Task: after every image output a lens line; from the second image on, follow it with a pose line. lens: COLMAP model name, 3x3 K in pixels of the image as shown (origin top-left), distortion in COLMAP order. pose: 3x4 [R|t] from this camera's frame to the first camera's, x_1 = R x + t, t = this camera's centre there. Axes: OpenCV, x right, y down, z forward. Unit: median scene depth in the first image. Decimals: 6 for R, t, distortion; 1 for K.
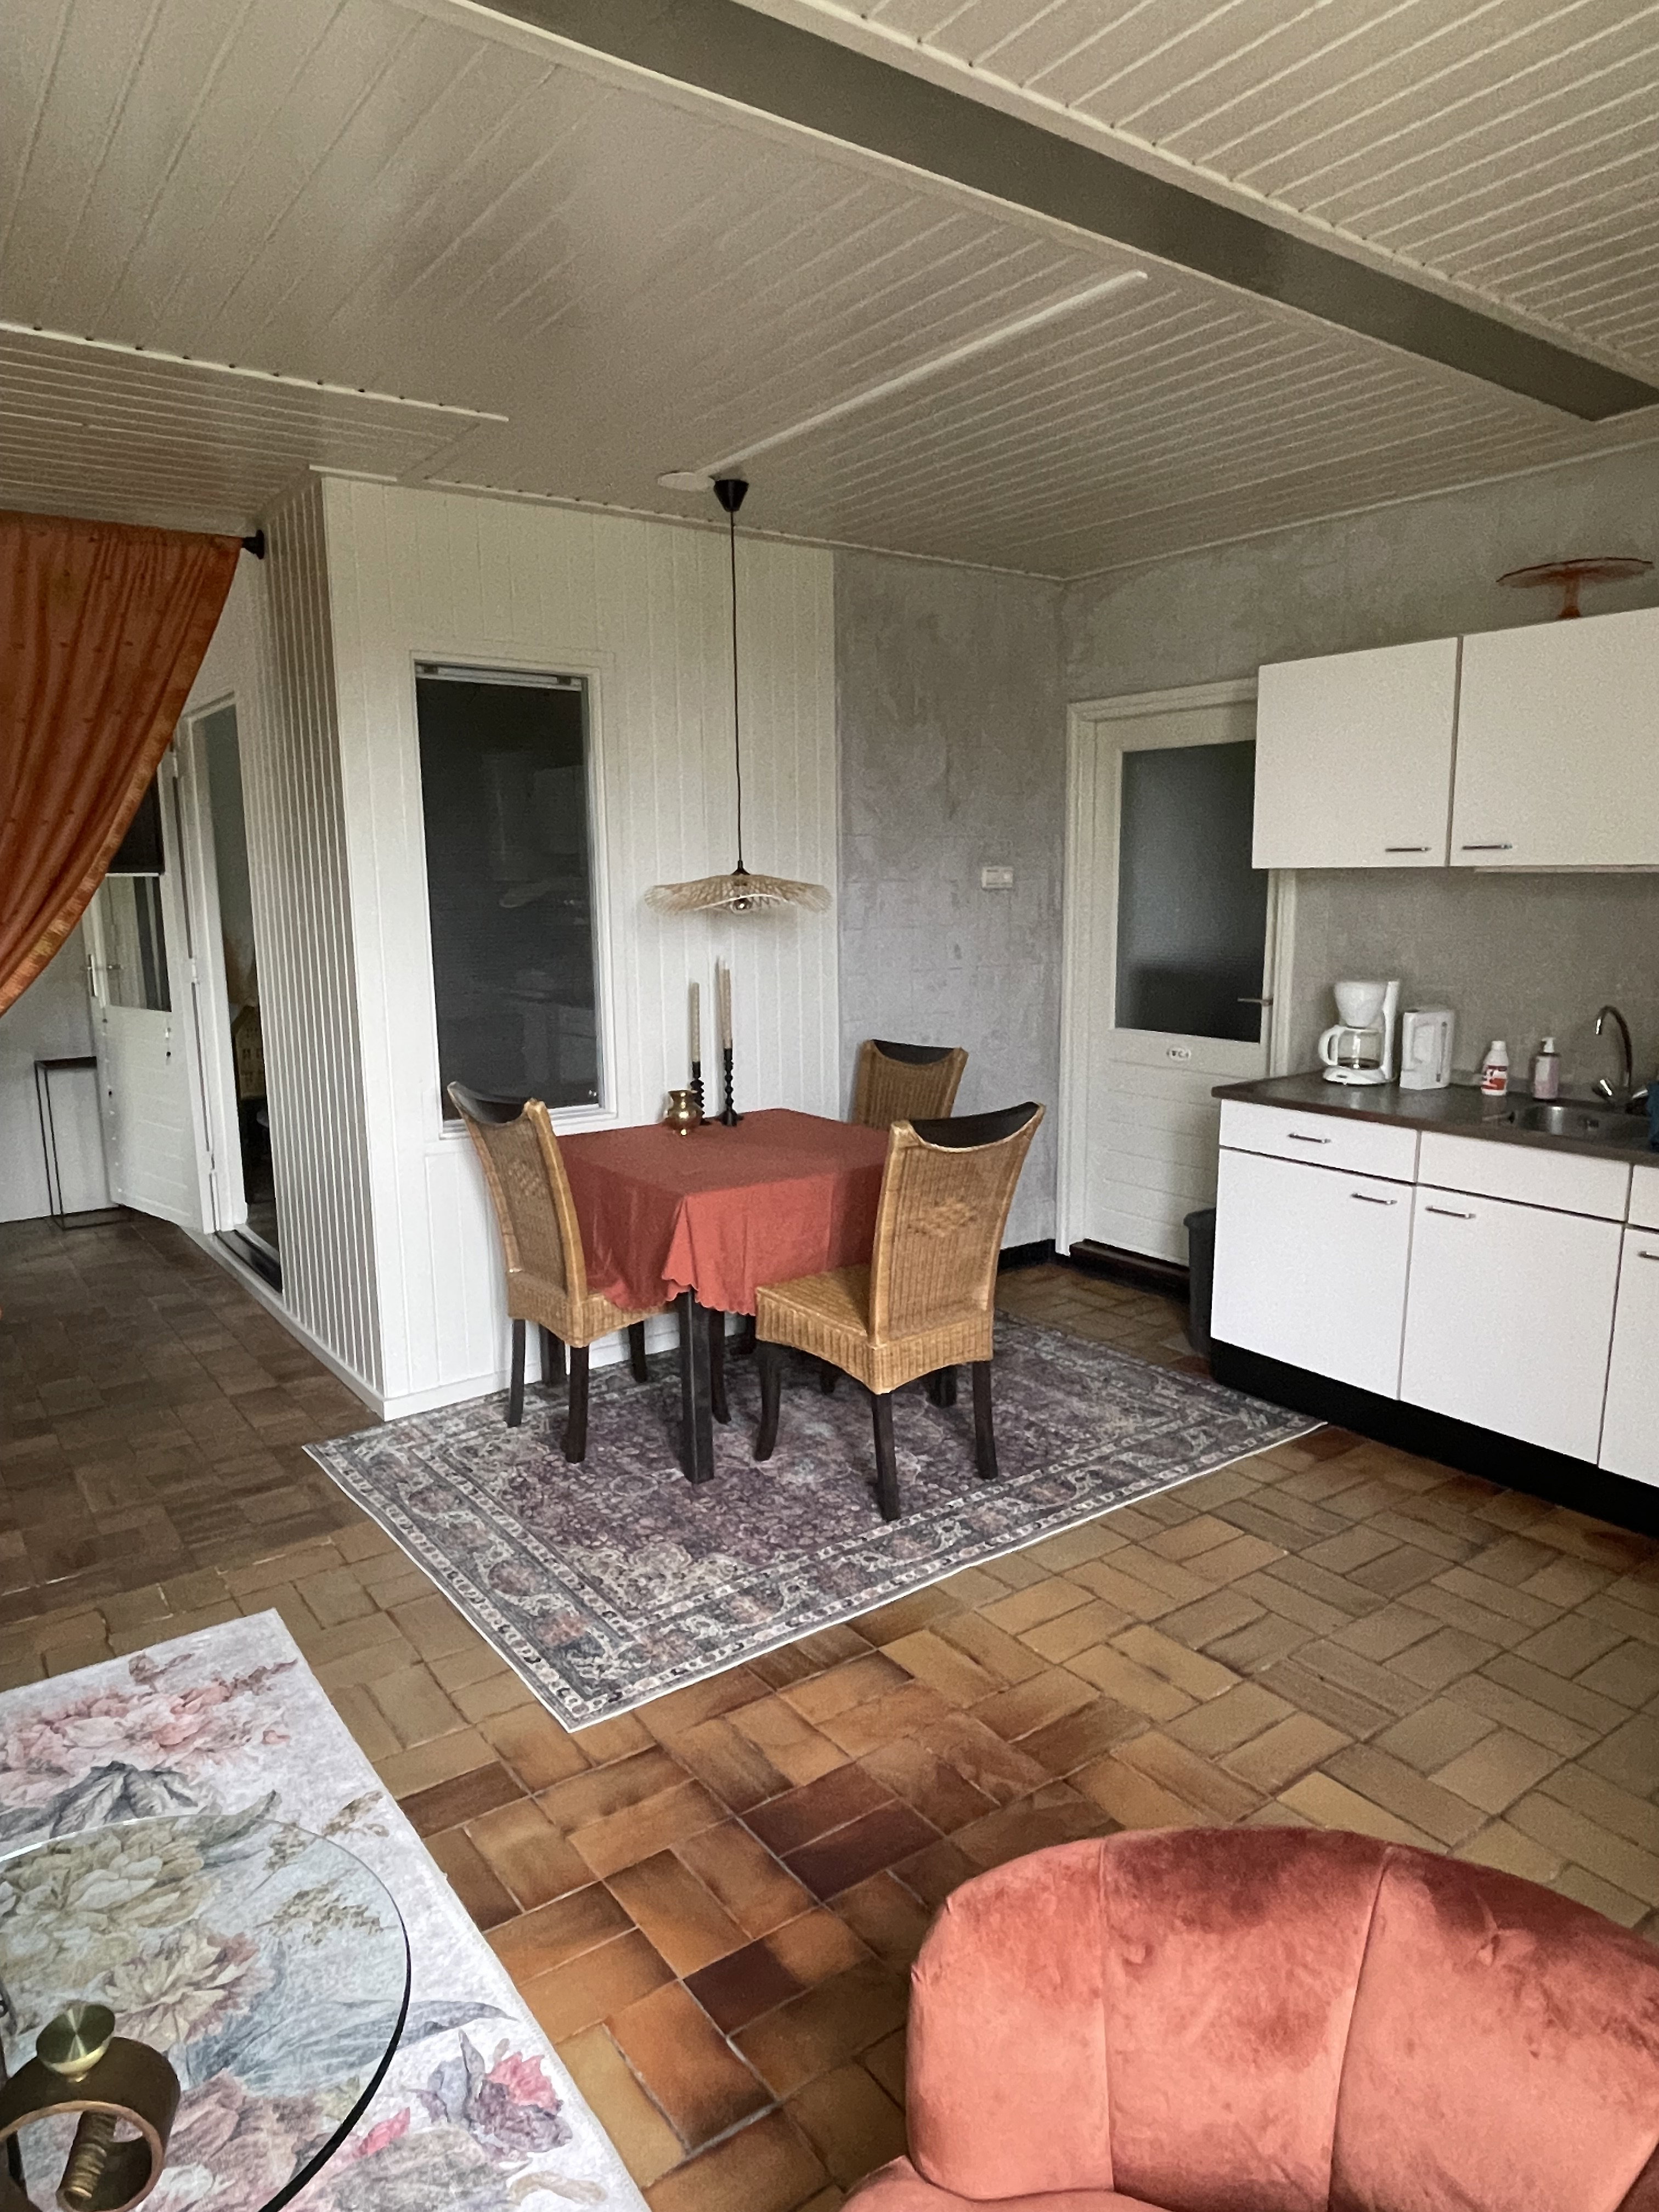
lens RADIAL K [[1361.8, 0, 816.6], [0, 1361.8, 1116.6], [0, 0, 1]] dist [-0.003528, -0.000560]
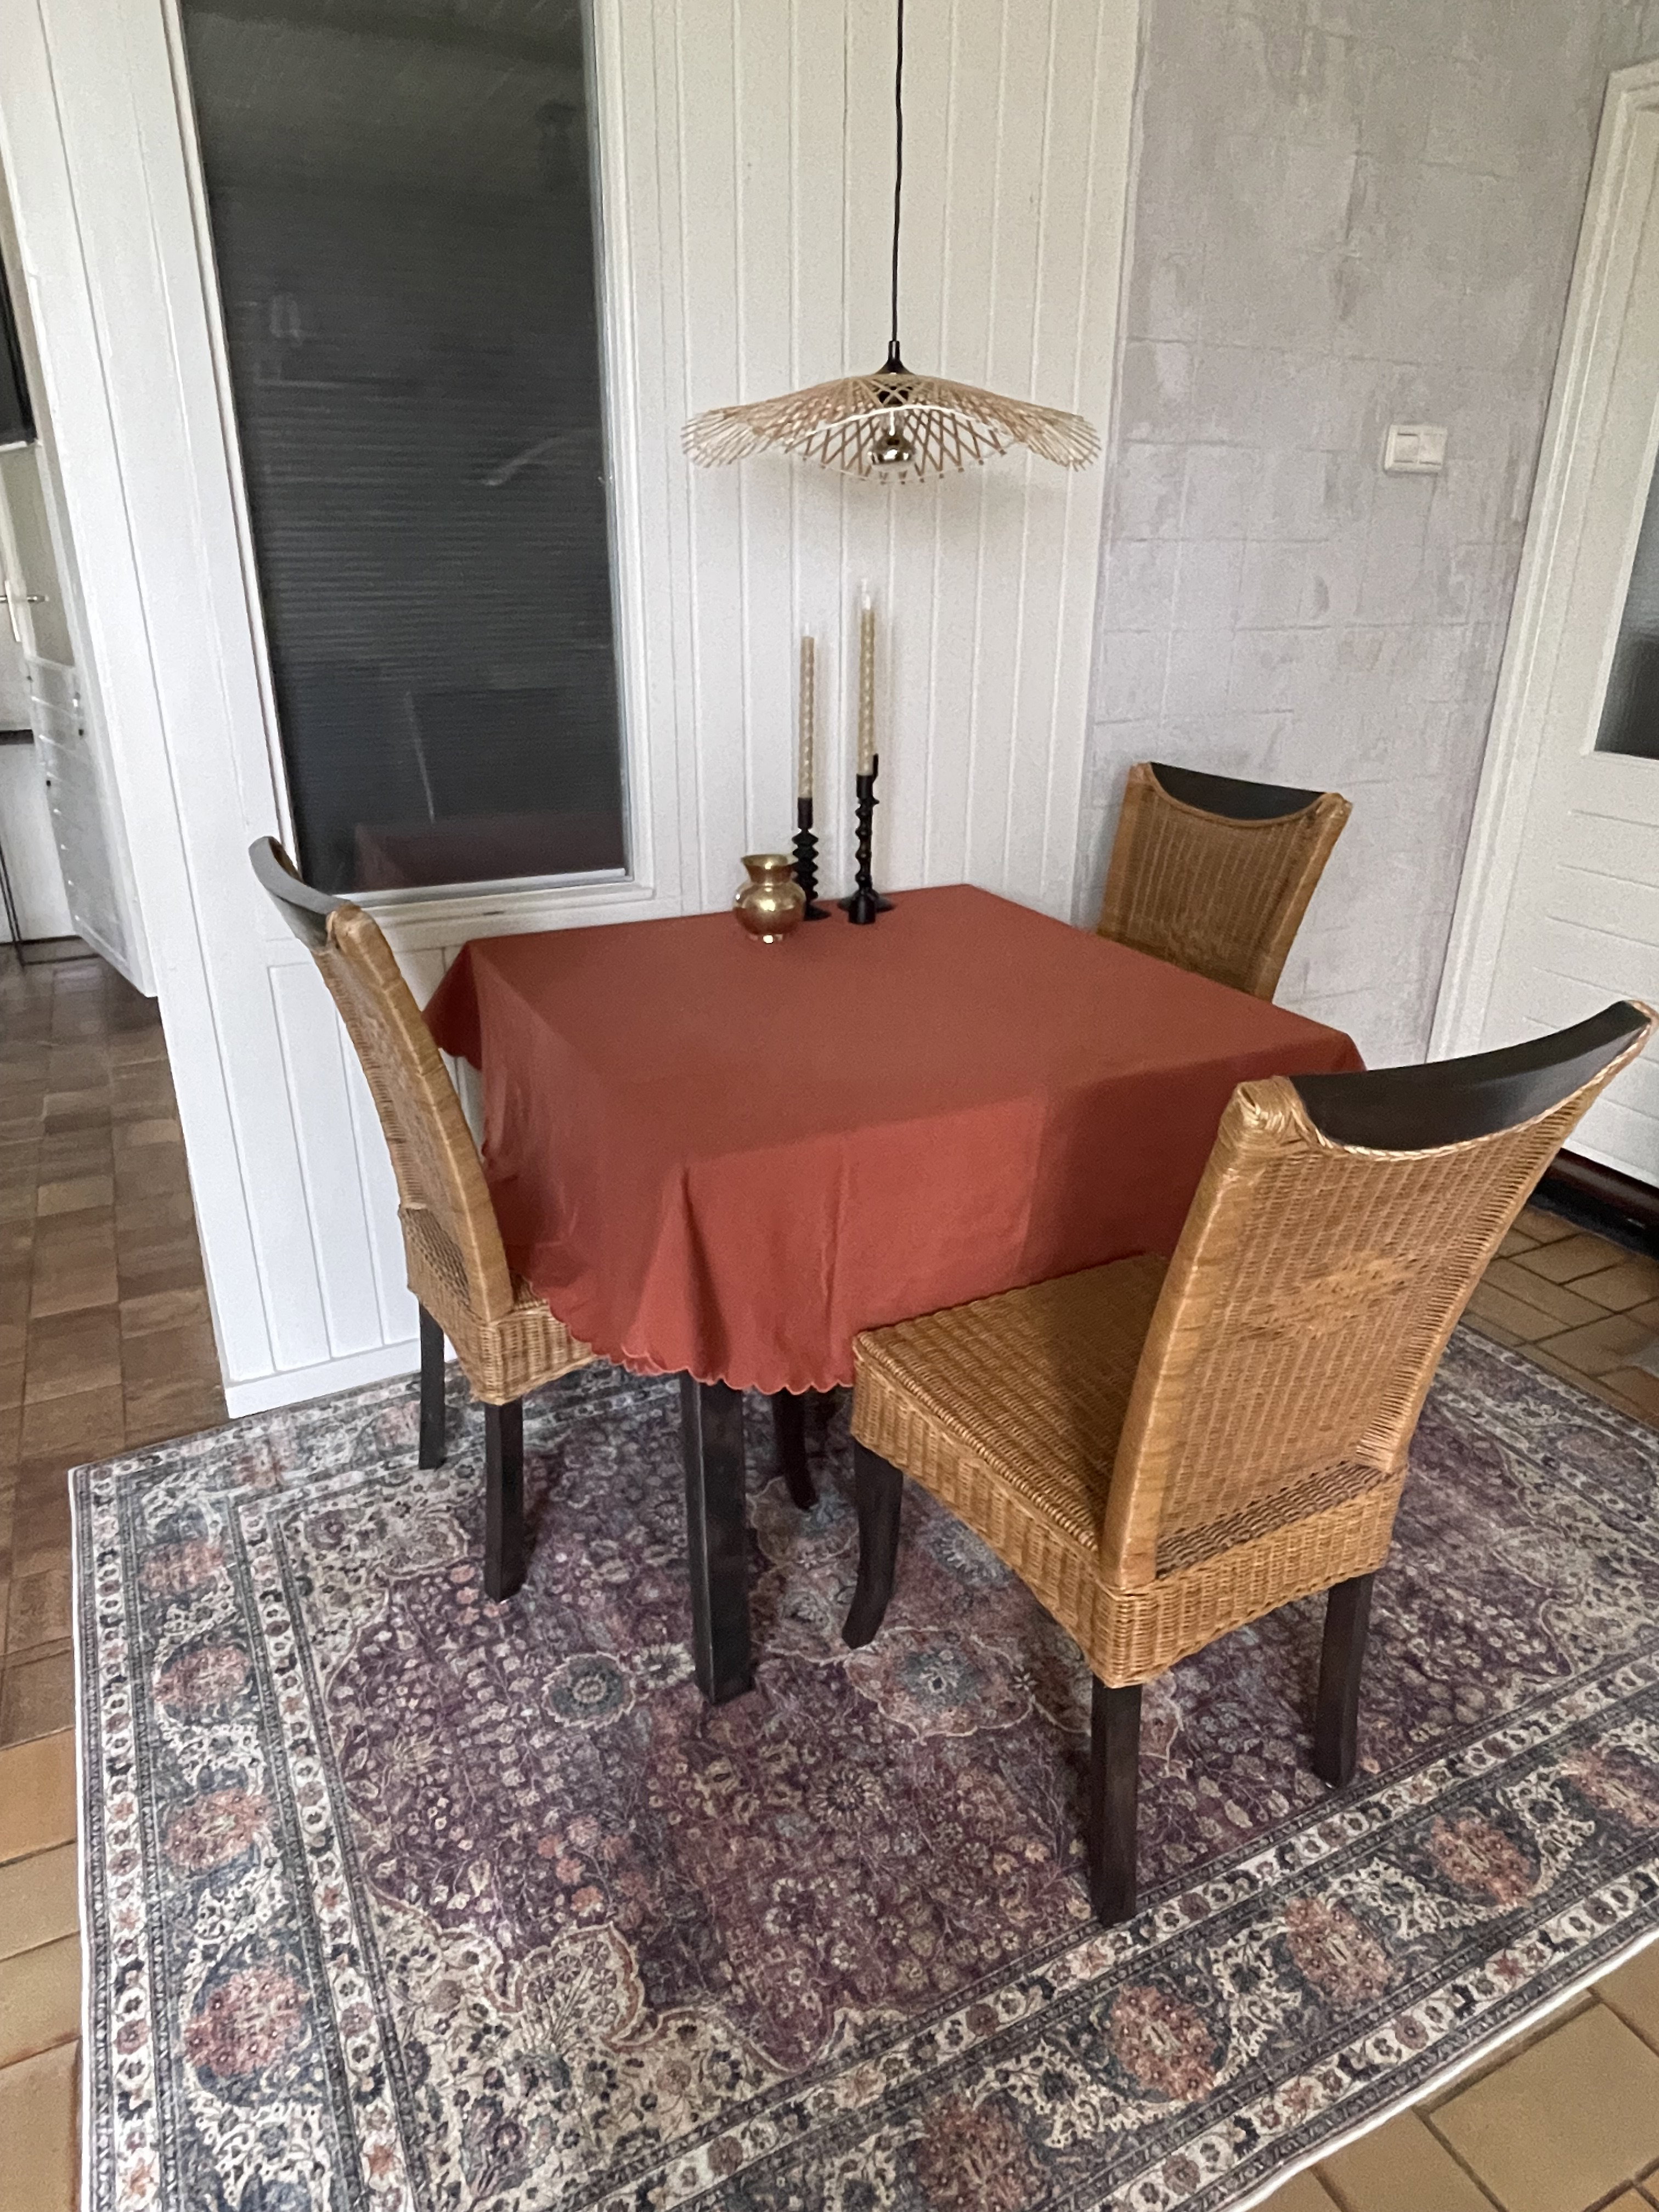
lens RADIAL K [[1361.8, 0, 816.6], [0, 1361.8, 1116.6], [0, 0, 1]] dist [-0.003528, -0.000560]
pose [[0.985685, 0.080701, -0.148029, 0.003741], [-0.044899, 0.971939, 0.230906, -0.049084], [0.162510, -0.220955, 0.961649, 0.552167]]
